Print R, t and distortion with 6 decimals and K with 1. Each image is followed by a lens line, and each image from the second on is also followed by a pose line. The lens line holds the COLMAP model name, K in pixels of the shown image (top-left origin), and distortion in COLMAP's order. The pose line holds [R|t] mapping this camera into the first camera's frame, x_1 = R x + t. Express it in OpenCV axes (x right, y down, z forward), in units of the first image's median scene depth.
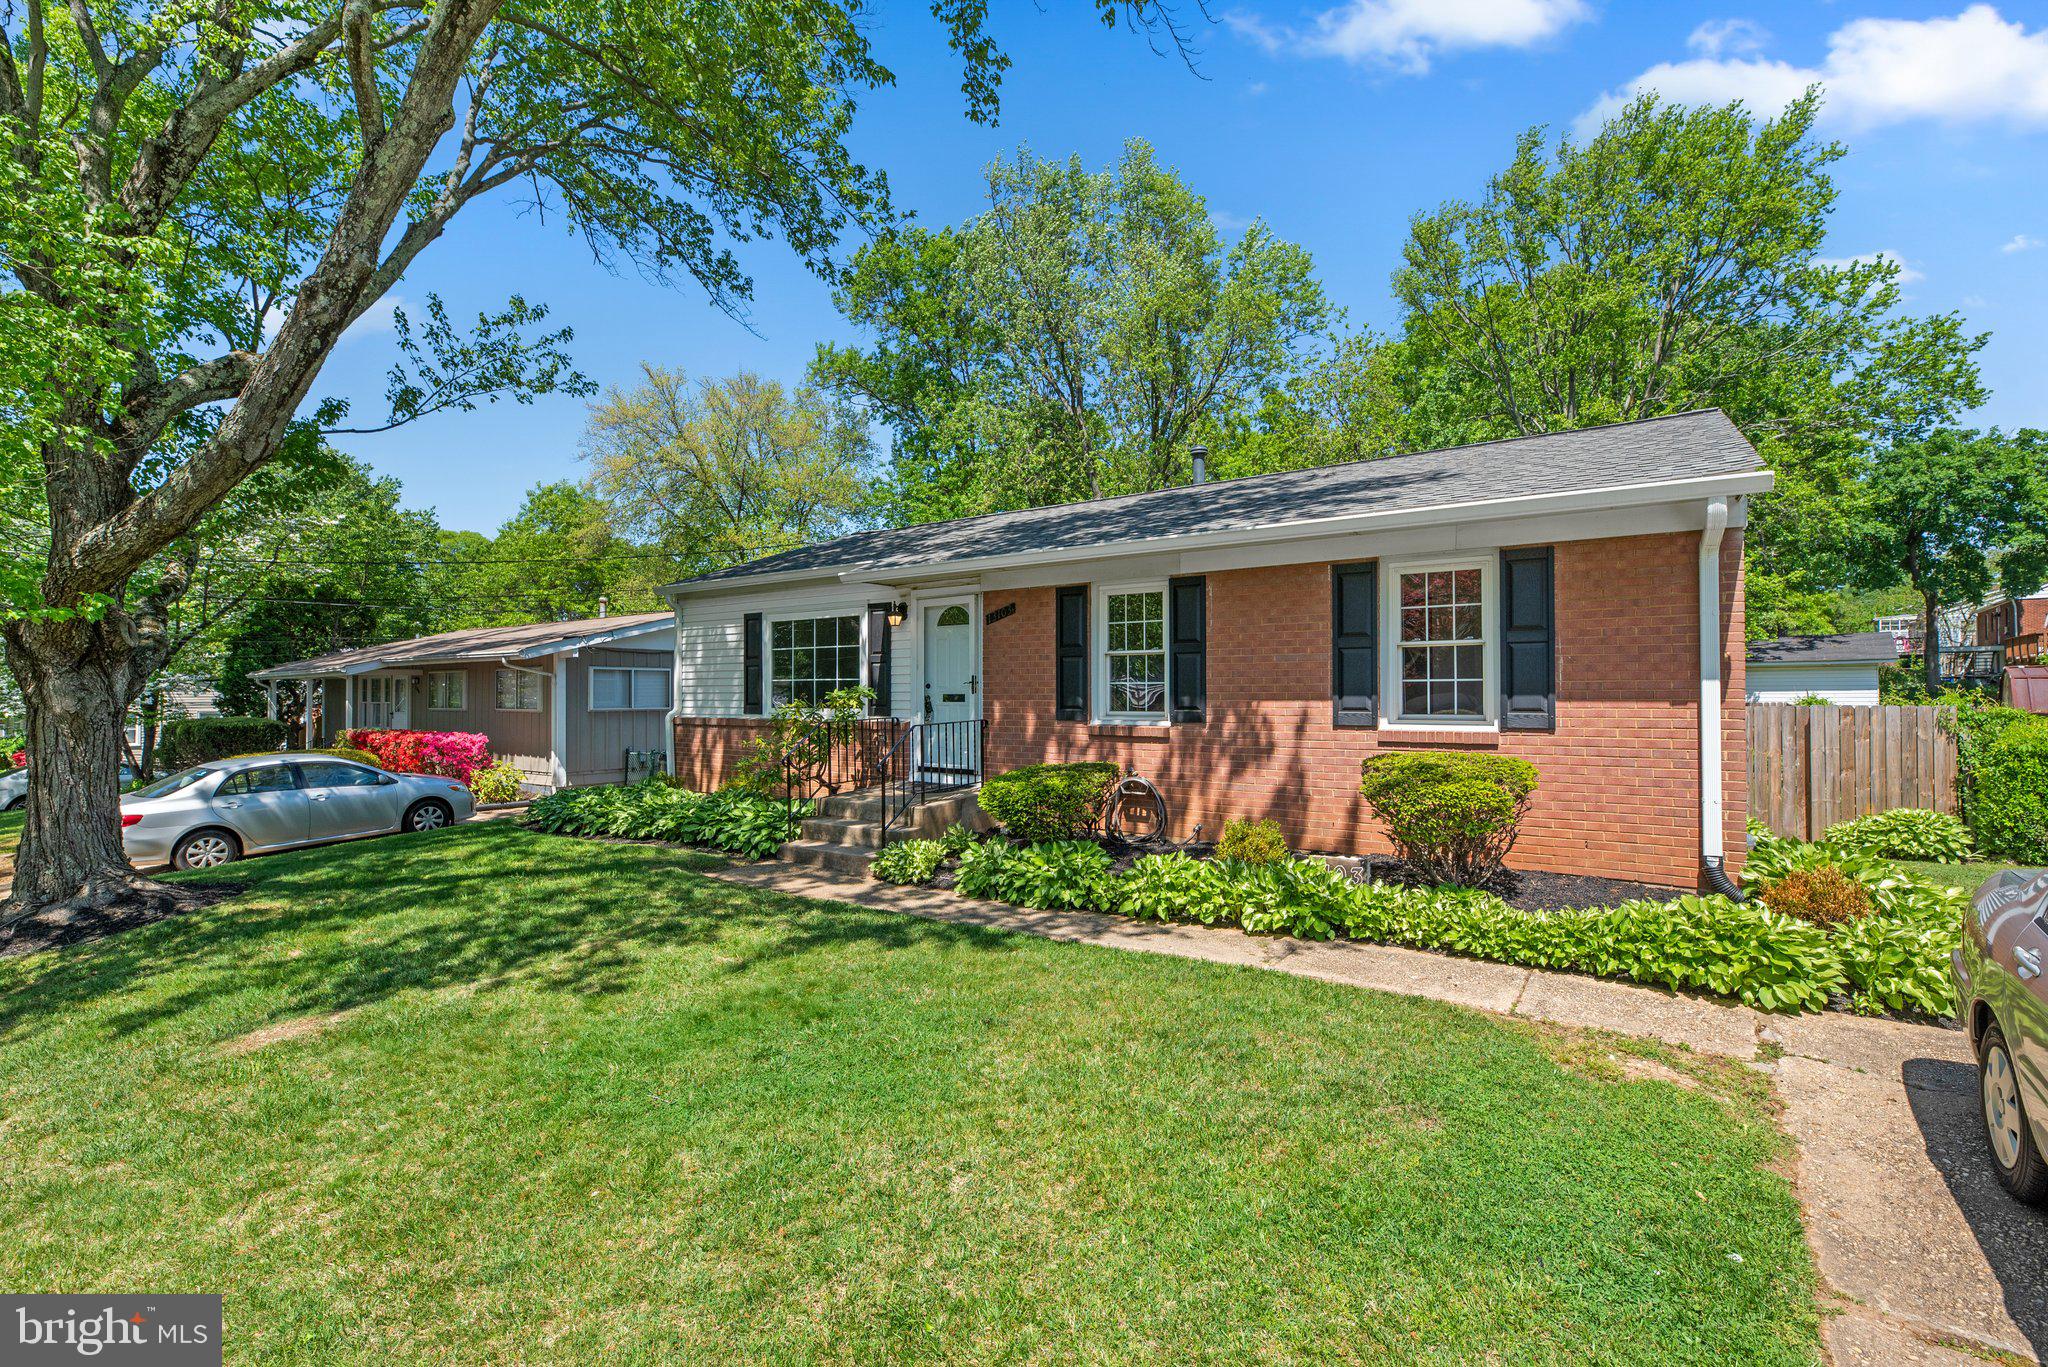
lens RADIAL K [[920.7, 0, 1013.3], [0, 920.7, 691.3], [0, 0, 1]] dist [0.001587, -0.000116]
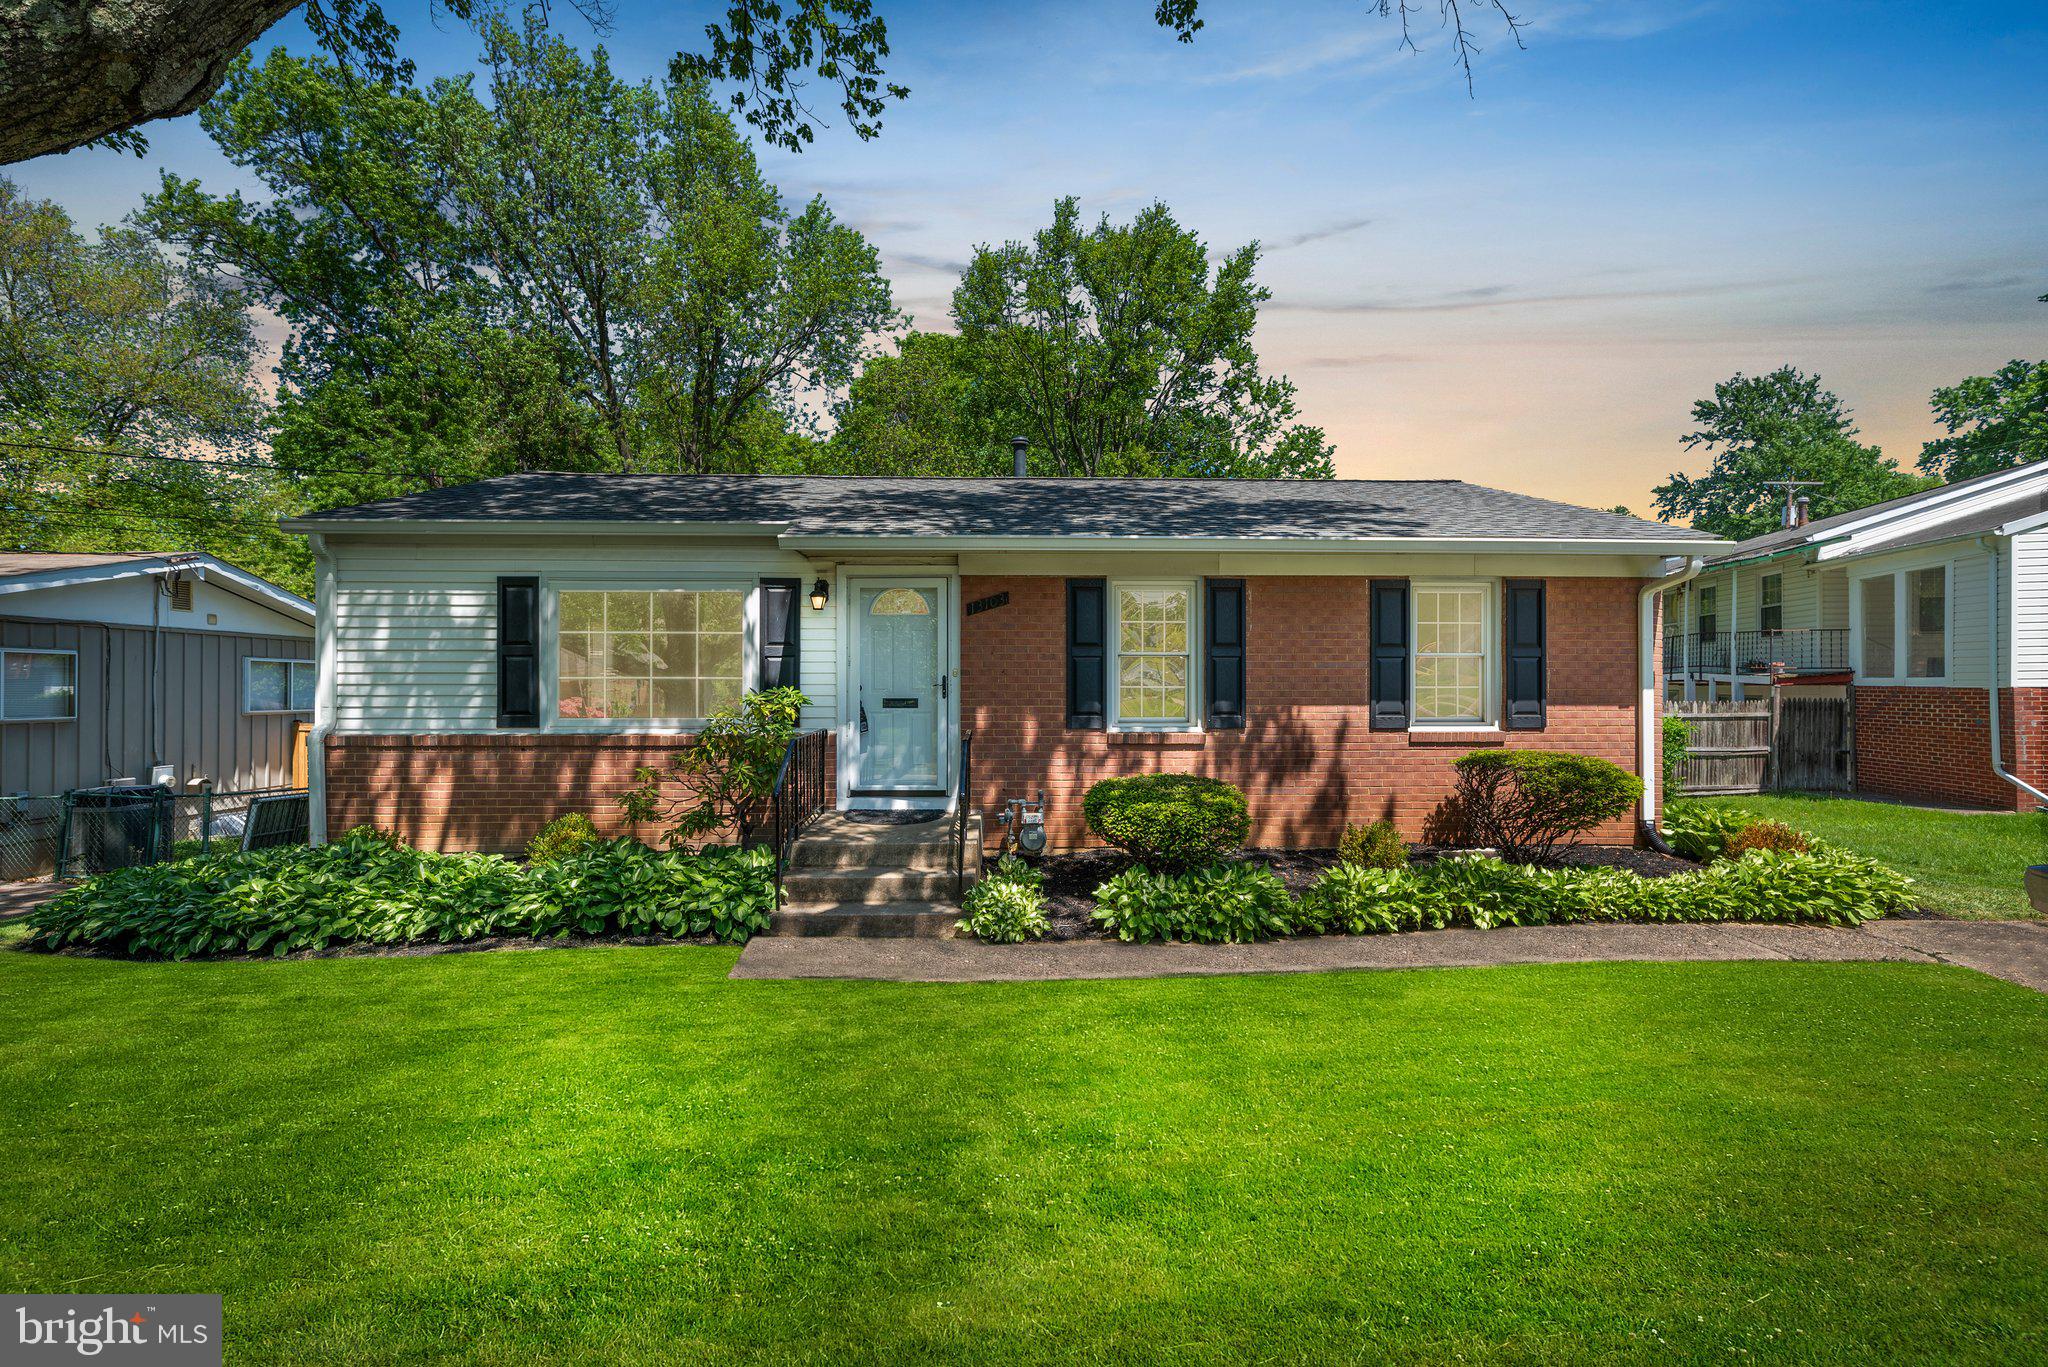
lens RADIAL K [[920.7, 0, 1013.3], [0, 920.7, 691.3], [0, 0, 1]] dist [0.001587, -0.000116]
pose [[0.792982, 0.000008, 0.609245, -0.535660], [-0.004180, 0.999977, 0.005428, -0.008790], [-0.609231, -0.006851, 0.792963, 0.333870]]
